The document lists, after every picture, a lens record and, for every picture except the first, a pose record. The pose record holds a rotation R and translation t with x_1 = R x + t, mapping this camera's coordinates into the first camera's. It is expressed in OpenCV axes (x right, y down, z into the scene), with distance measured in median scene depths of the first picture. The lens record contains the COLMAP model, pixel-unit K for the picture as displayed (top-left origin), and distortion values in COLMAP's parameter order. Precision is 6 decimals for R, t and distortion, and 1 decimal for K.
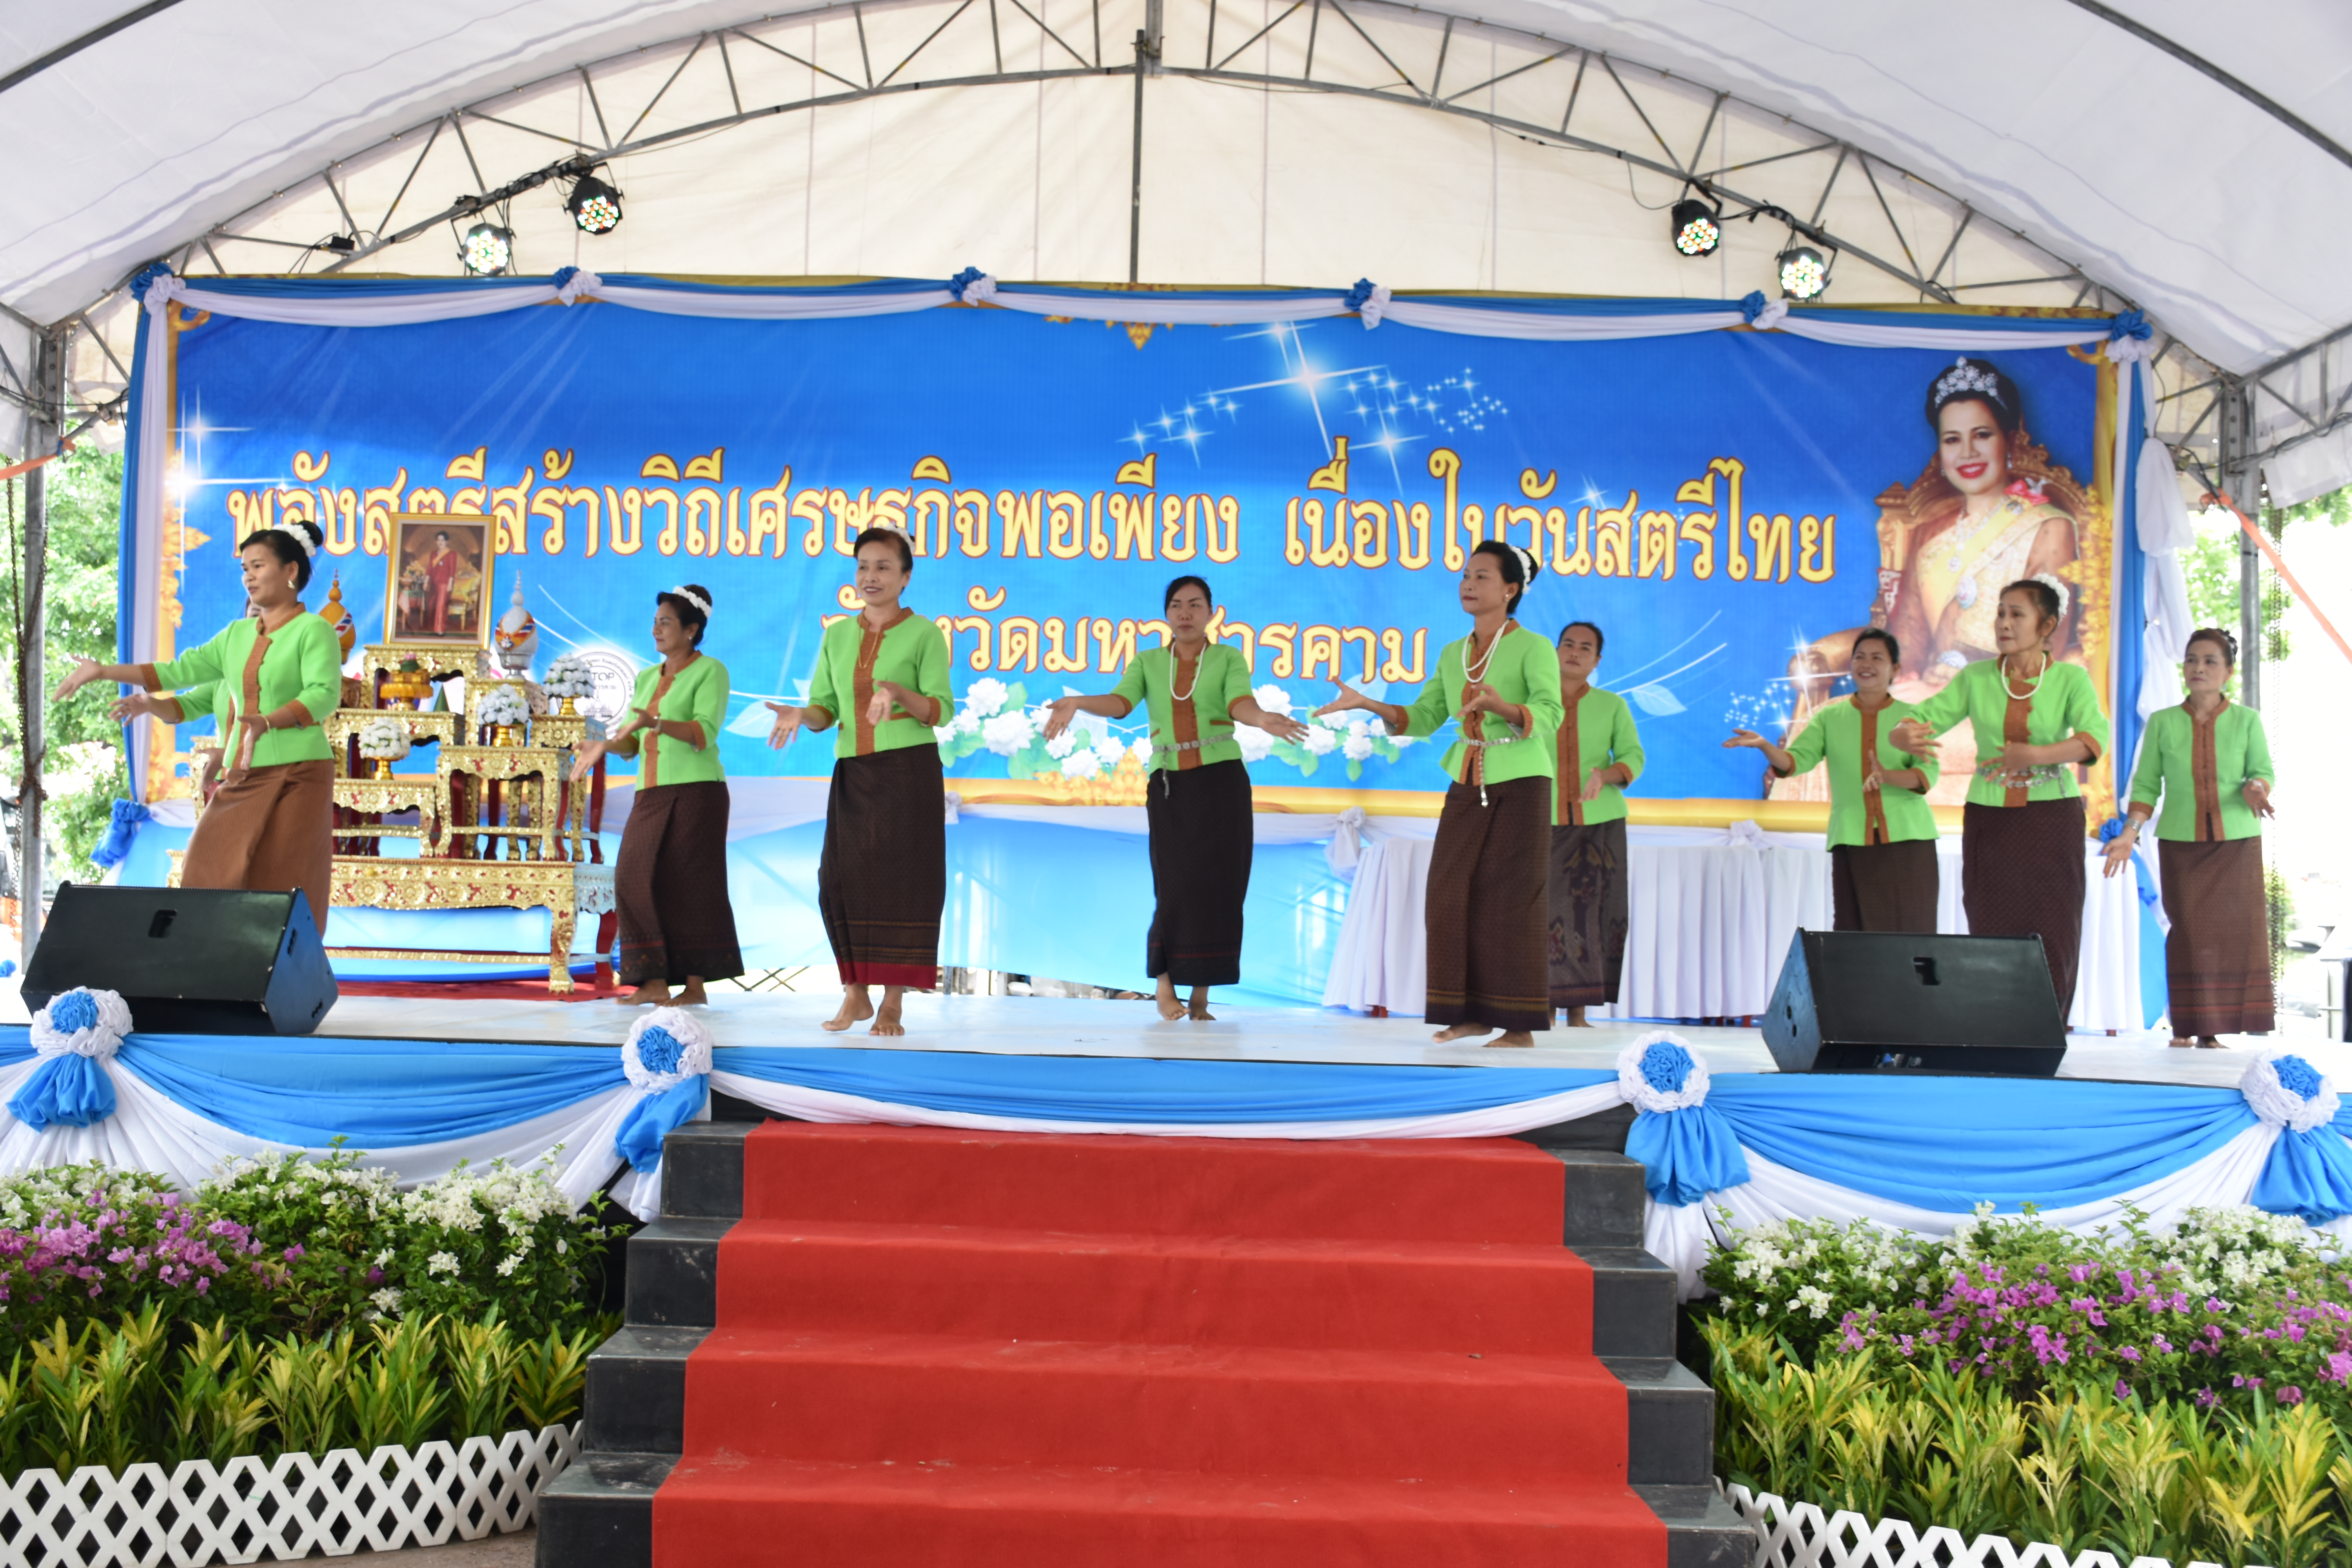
lens RADIAL K [[2611.8, 0, 1176.0], [0, 2611.8, 784.0], [0, 0, 1]] dist [-0.092773, 0.272559]
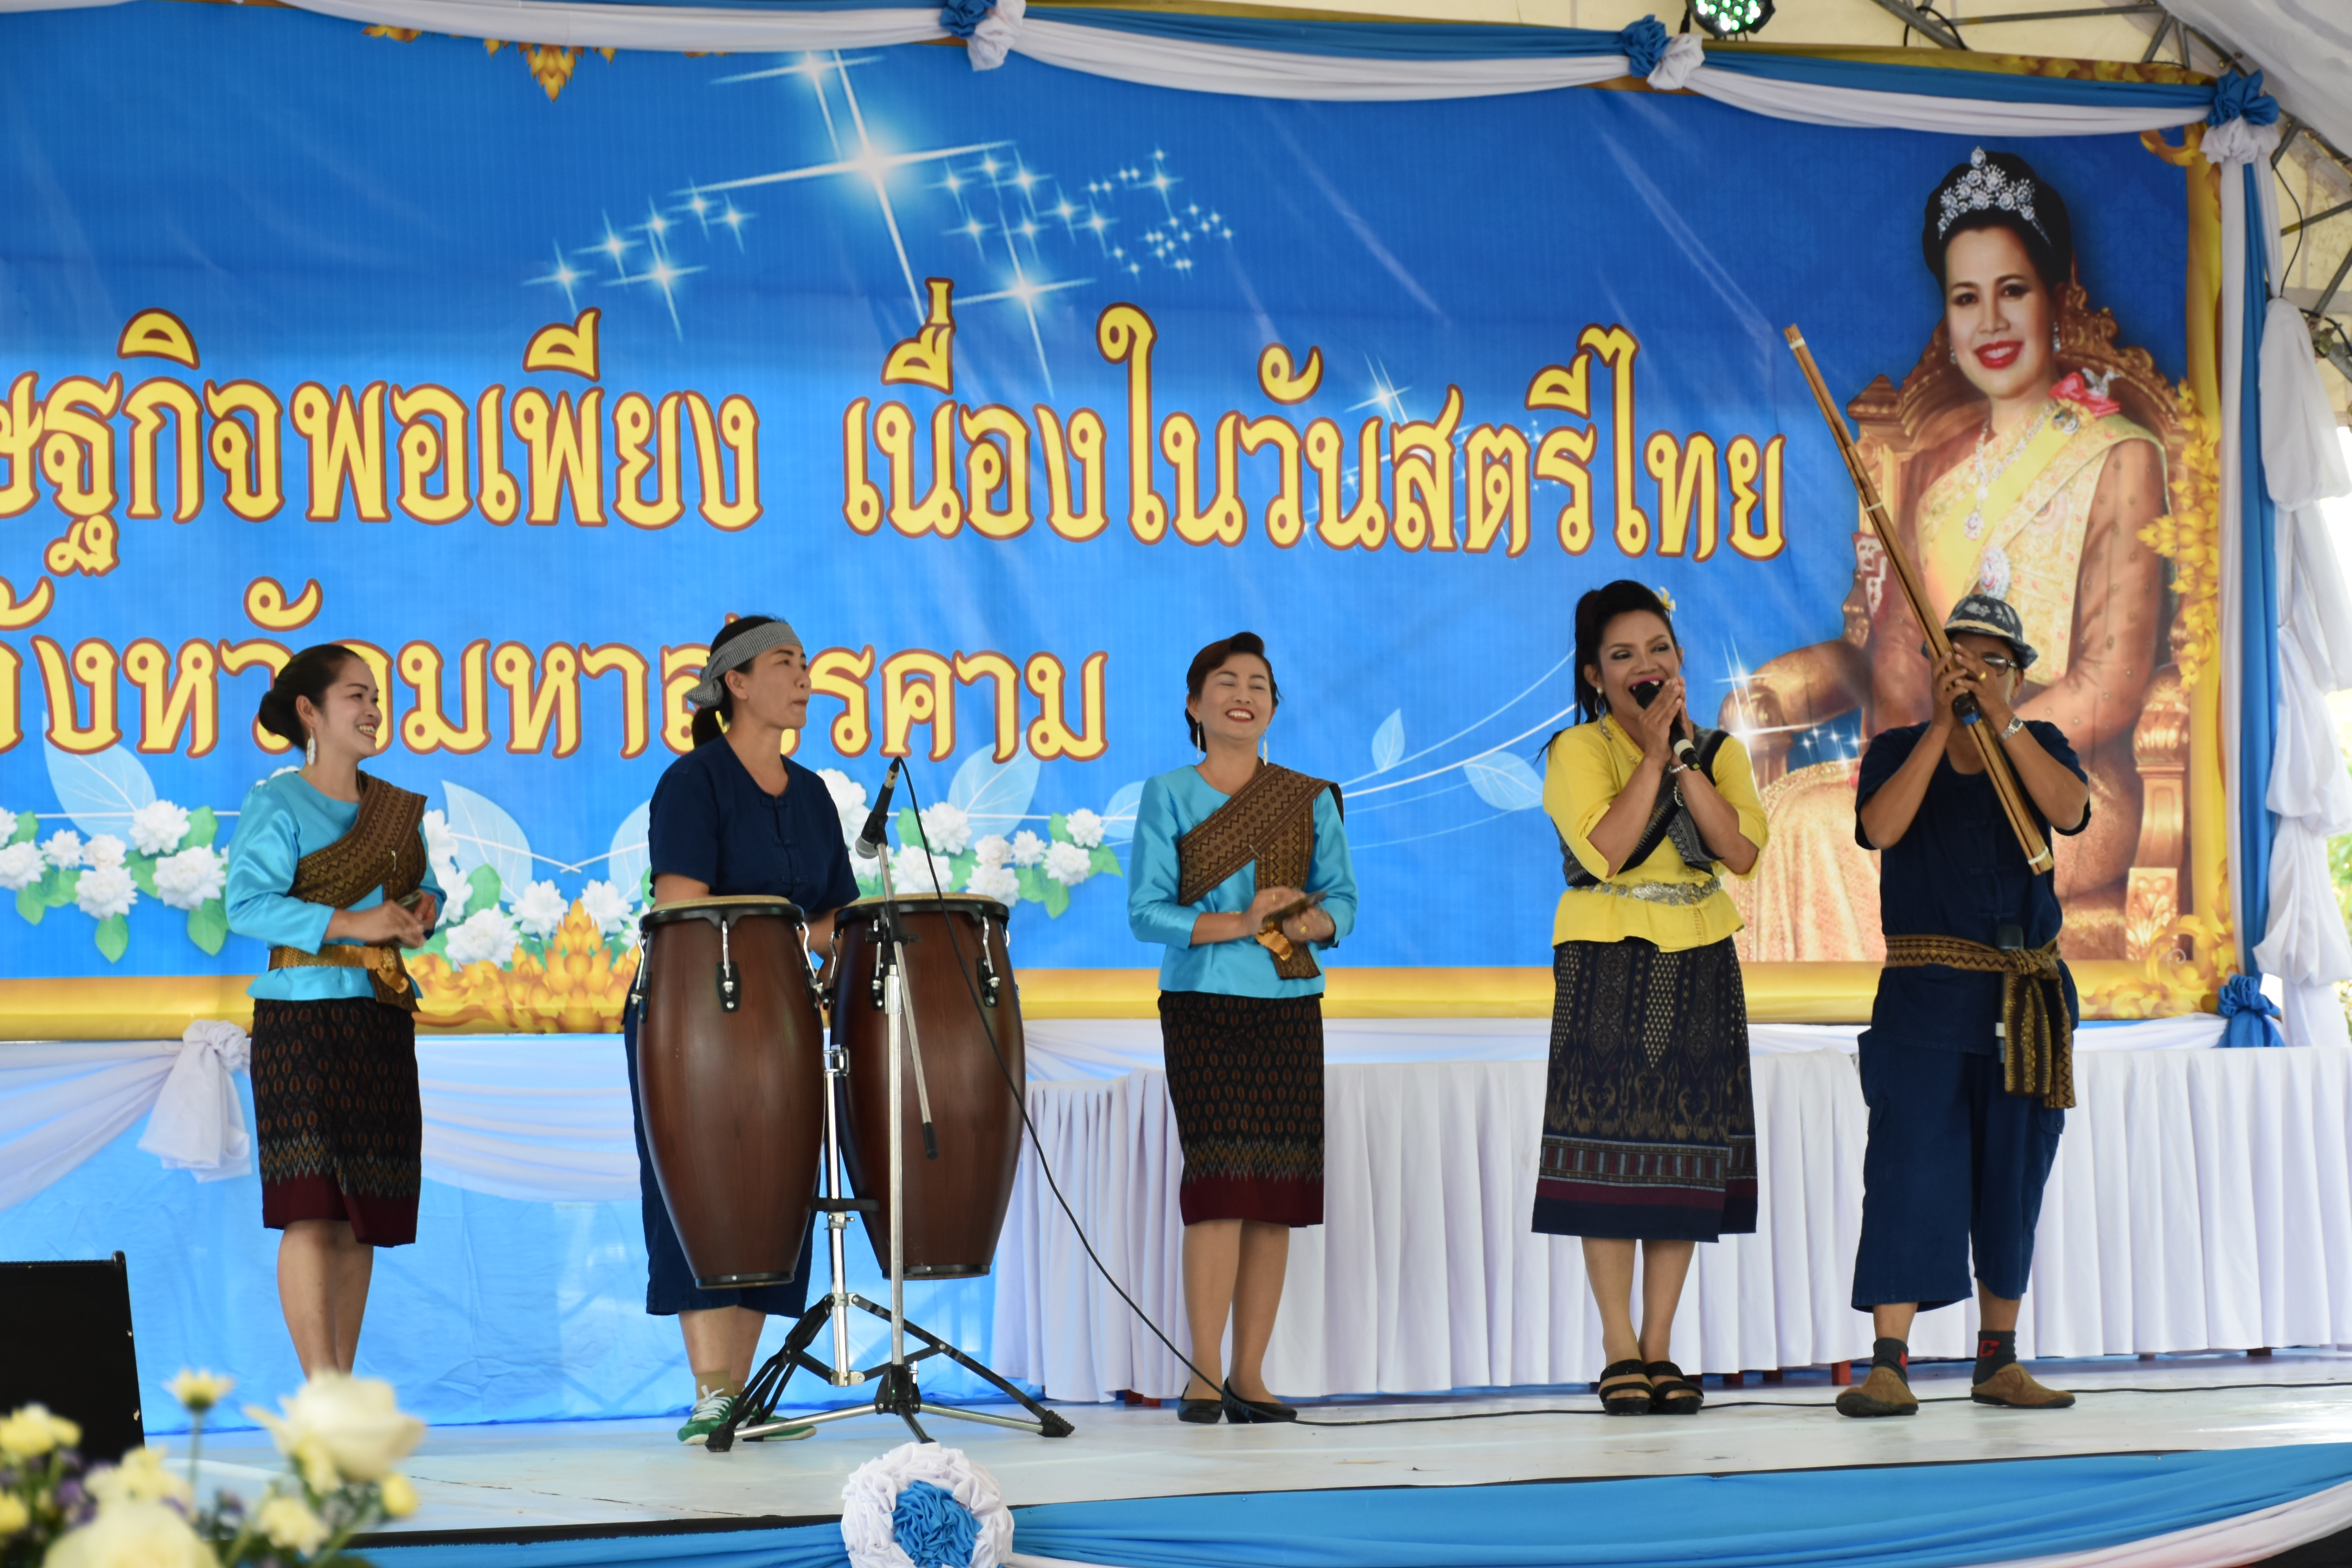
lens RADIAL K [[5943.8, 0, 1176.0], [0, 5943.8, 784.0], [0, 0, 1]] dist [-0.069005, 0.290869]
pose [[0.914334, -0.020618, 0.404435, -0.368534], [0.028392, 0.999509, -0.013234, -0.017800], [-0.403964, 0.023583, 0.914471, -0.081163]]
